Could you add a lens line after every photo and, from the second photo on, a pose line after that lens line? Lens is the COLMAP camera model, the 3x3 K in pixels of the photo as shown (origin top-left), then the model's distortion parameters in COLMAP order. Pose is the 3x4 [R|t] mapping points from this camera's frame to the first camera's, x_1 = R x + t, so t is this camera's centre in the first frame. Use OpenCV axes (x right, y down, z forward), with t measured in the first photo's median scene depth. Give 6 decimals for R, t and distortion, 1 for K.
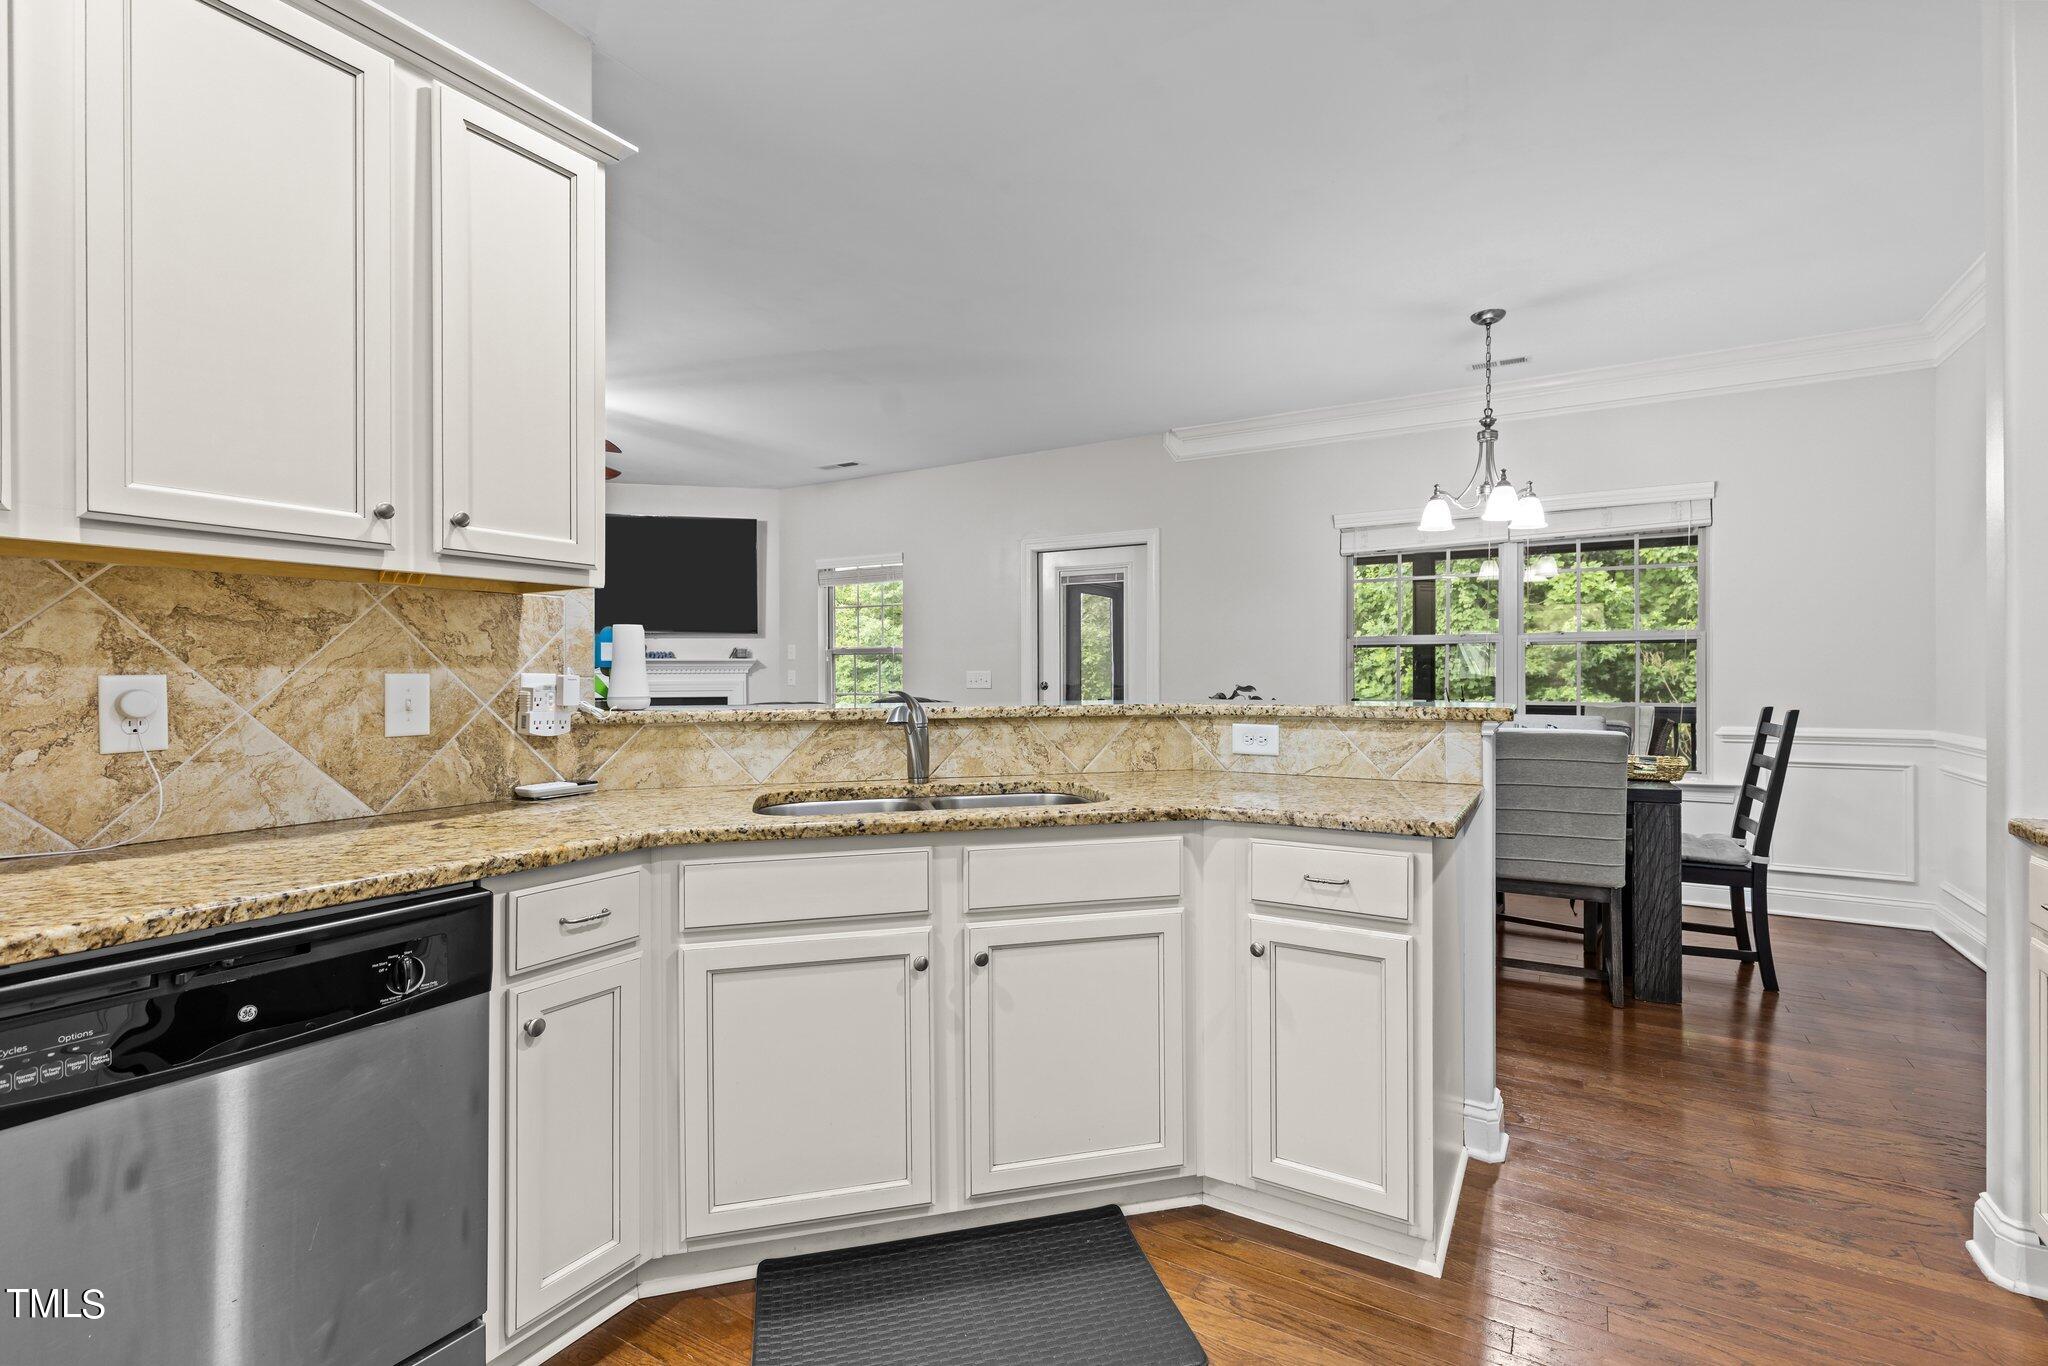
lens RADIAL K [[927.0, 0, 1028.9], [0, 927.0, 670.2], [0, 0, 1]] dist [0.008006, -0.001894]
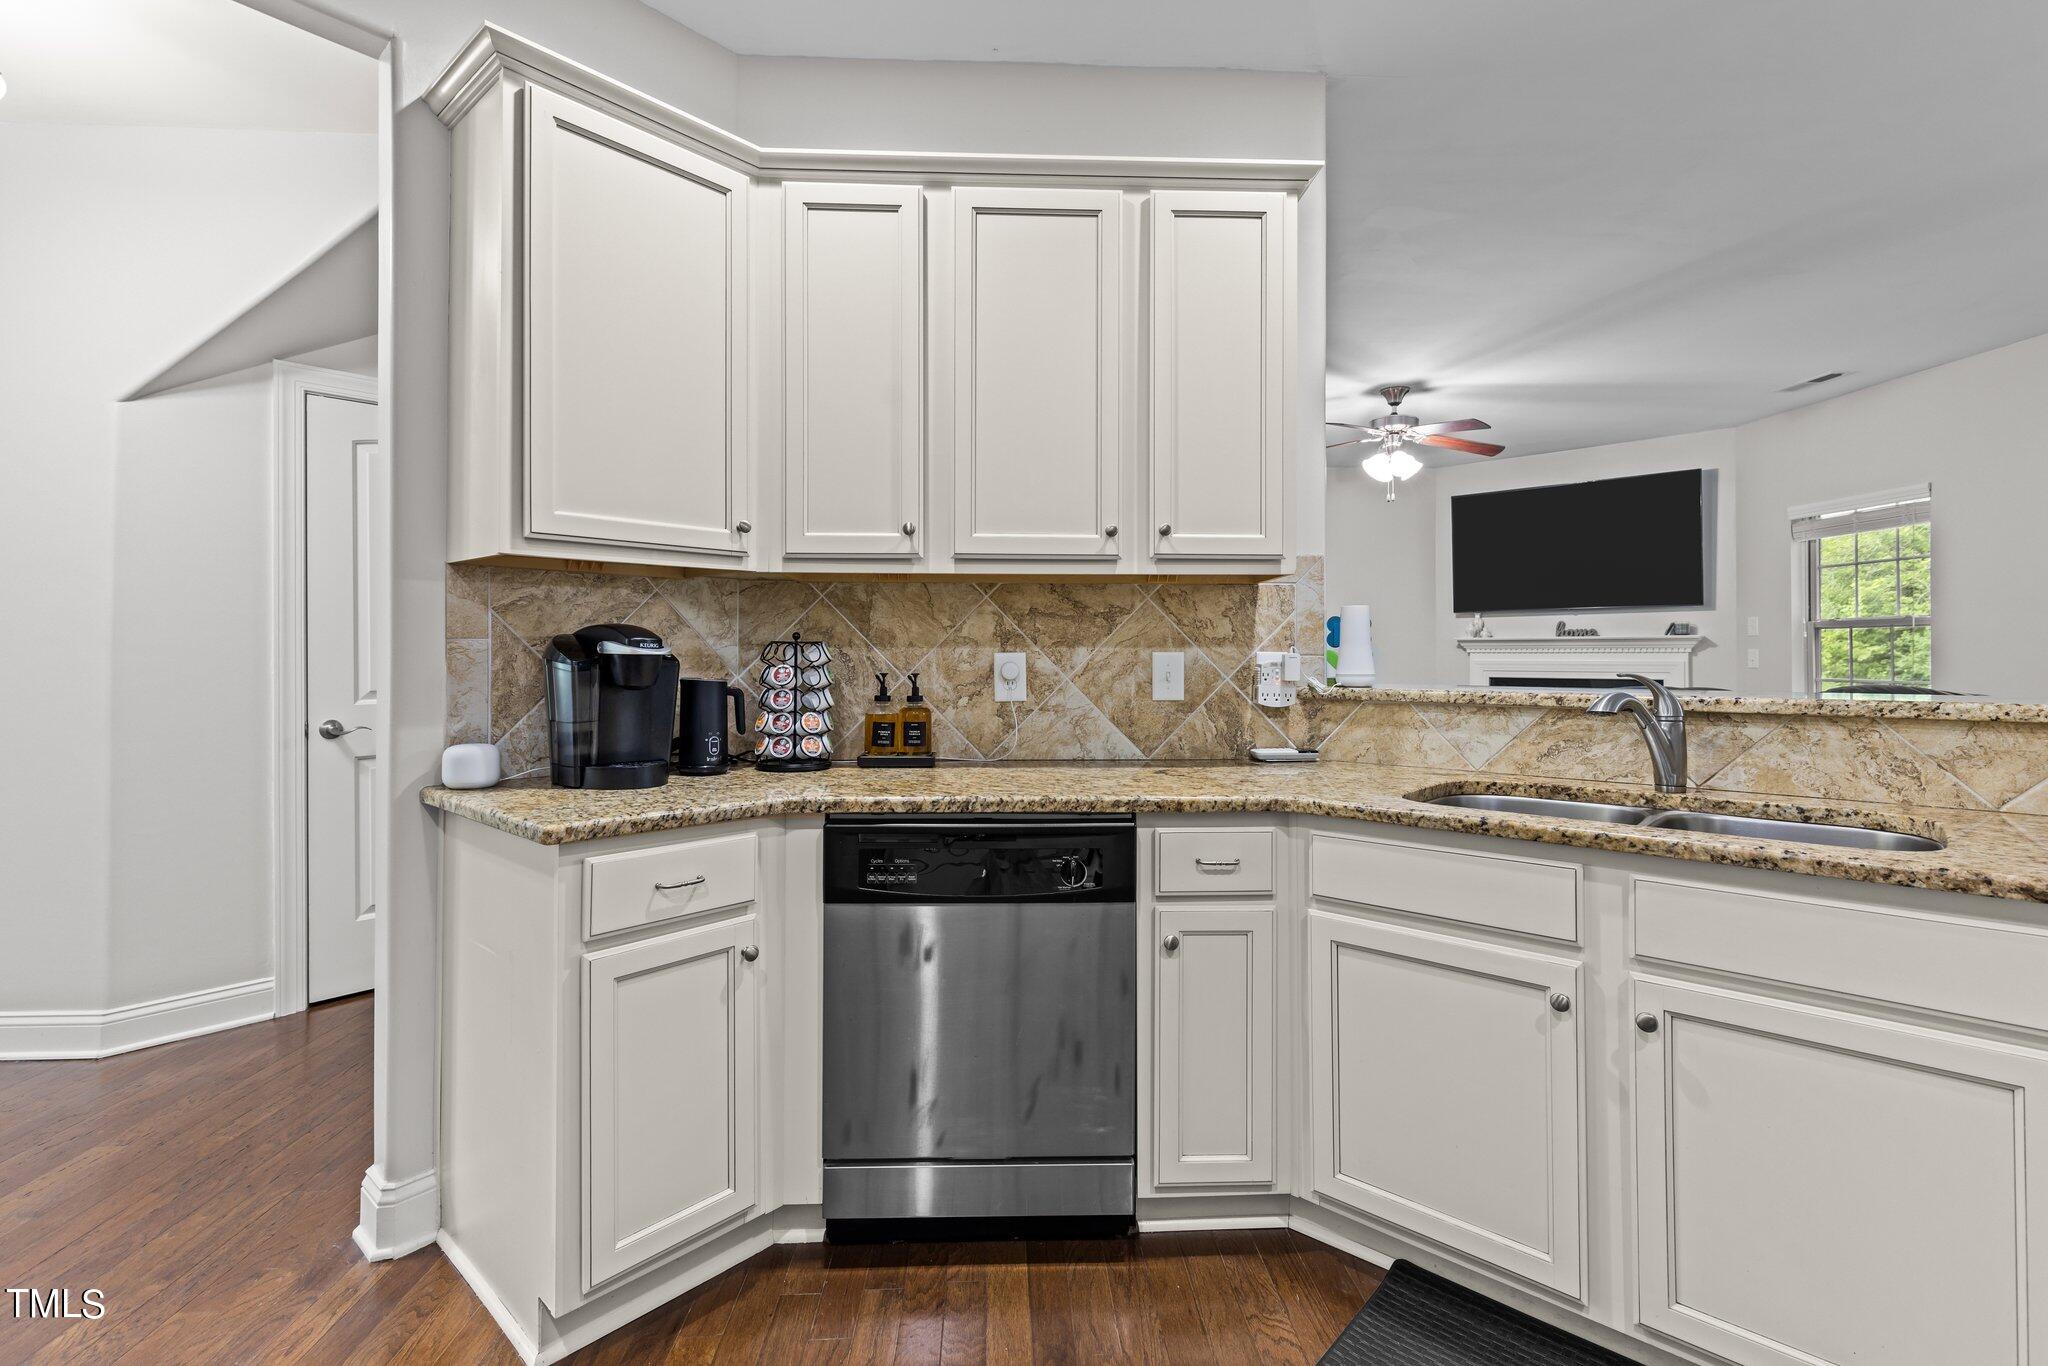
lens RADIAL K [[927.0, 0, 1033.8], [0, 927.0, 646.8], [0, 0, 1]] dist [0.008006, -0.001894]
pose [[0.552497, -0.003530, -0.833507, 0.277582], [0.001405, 0.999994, -0.003303, 0.000404], [0.833513, 0.000654, 0.552499, 0.129638]]
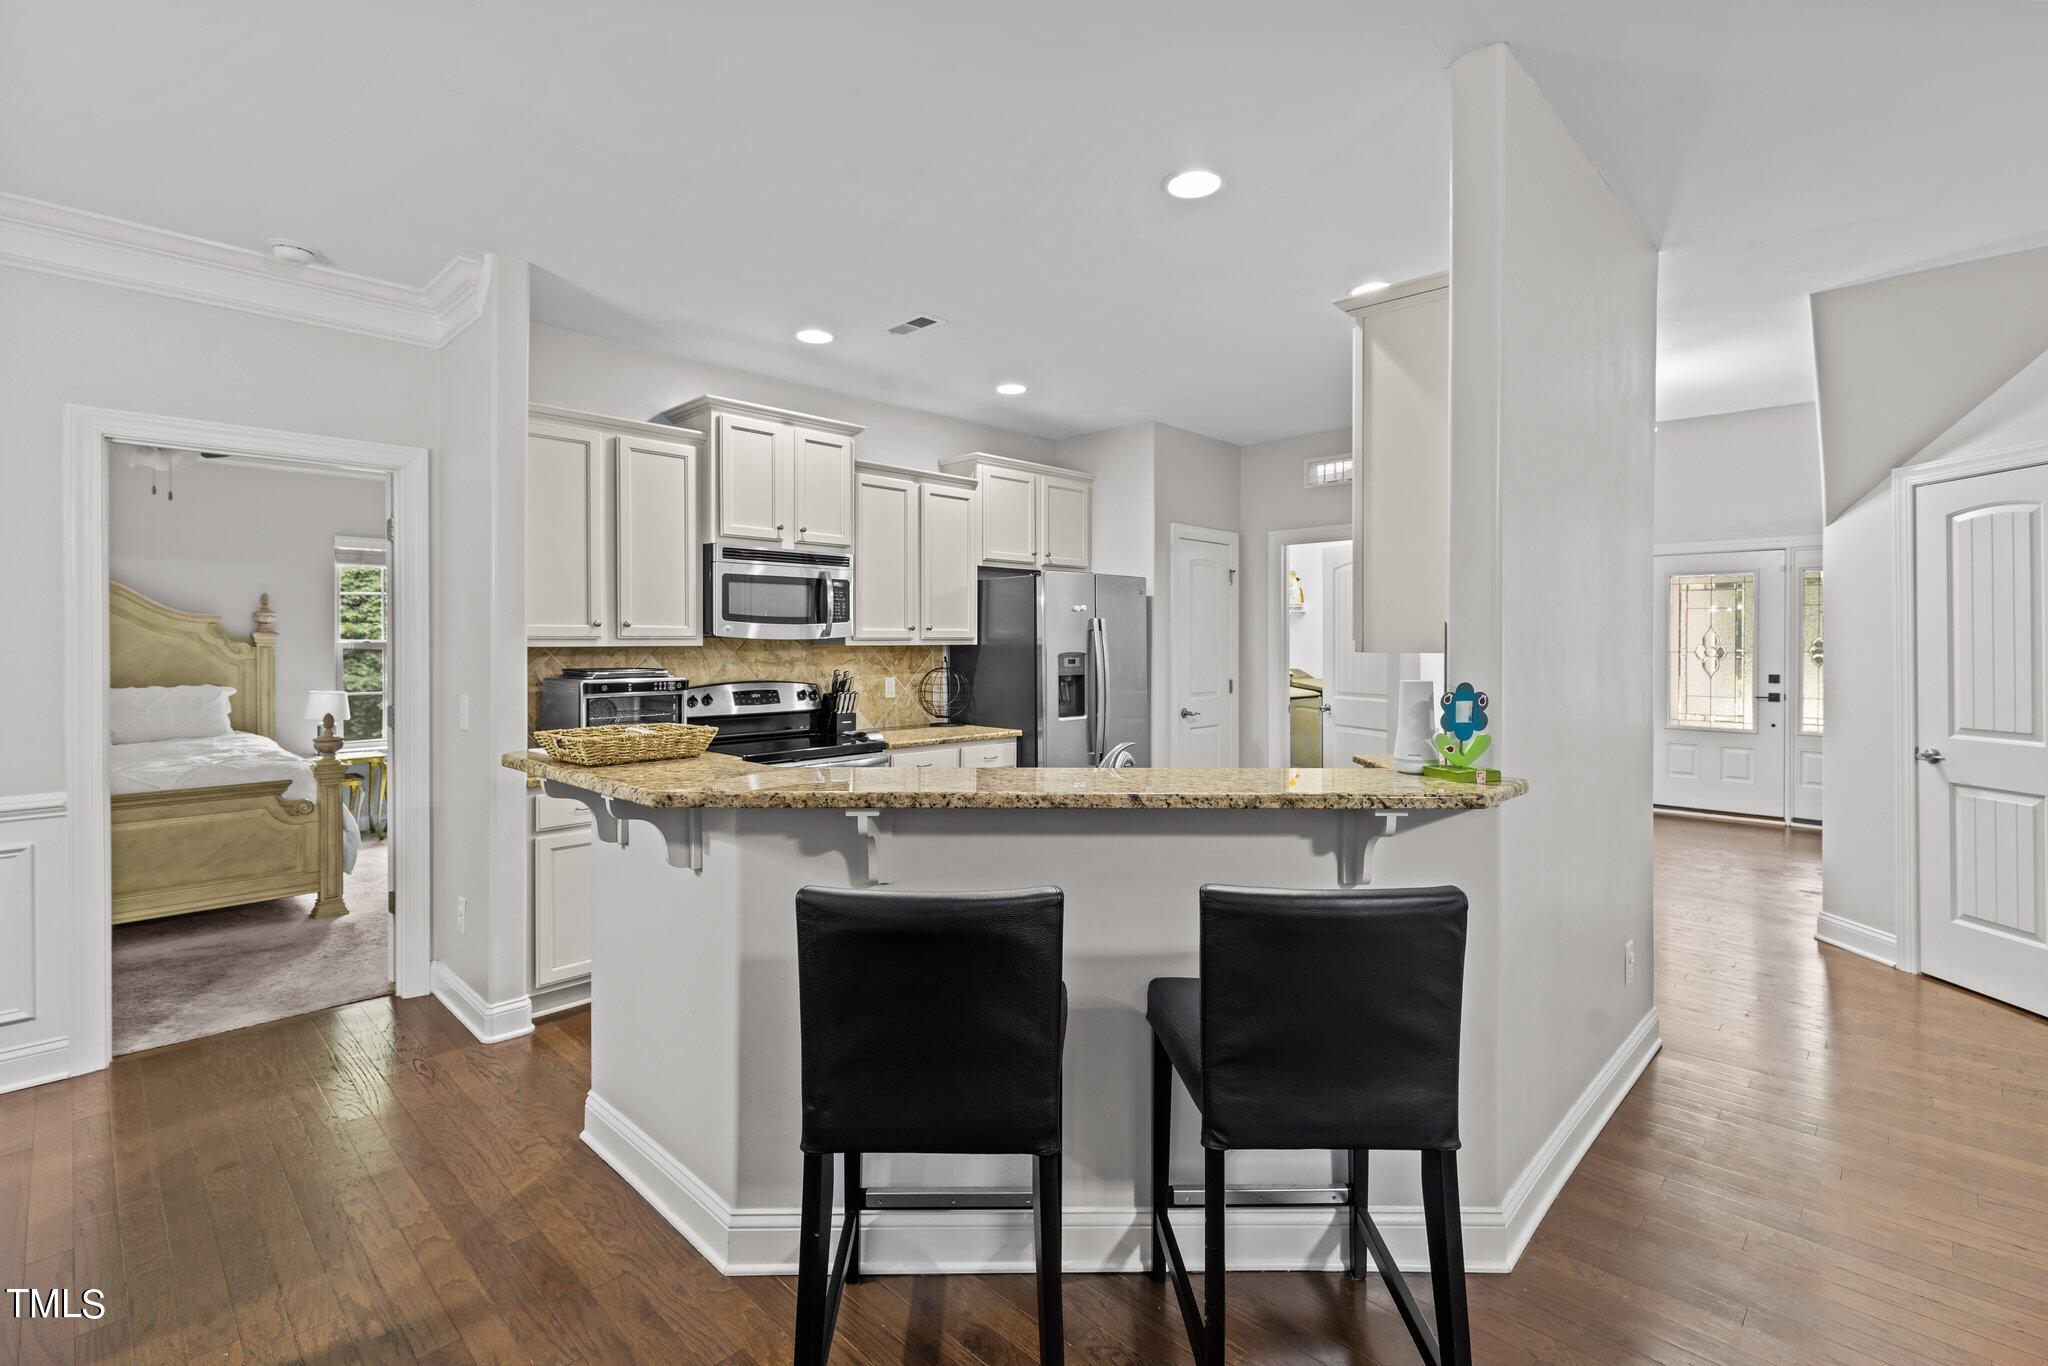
lens RADIAL K [[927.0, 0, 1028.0], [0, 927.0, 644.5], [0, 0, 1]] dist [0.008006, -0.001894]
pose [[-0.973360, 0.000377, 0.229280, -0.303429], [0.000779, 0.999998, 0.001661, -0.099955], [-0.229279, 0.001795, -0.973359, 2.270178]]
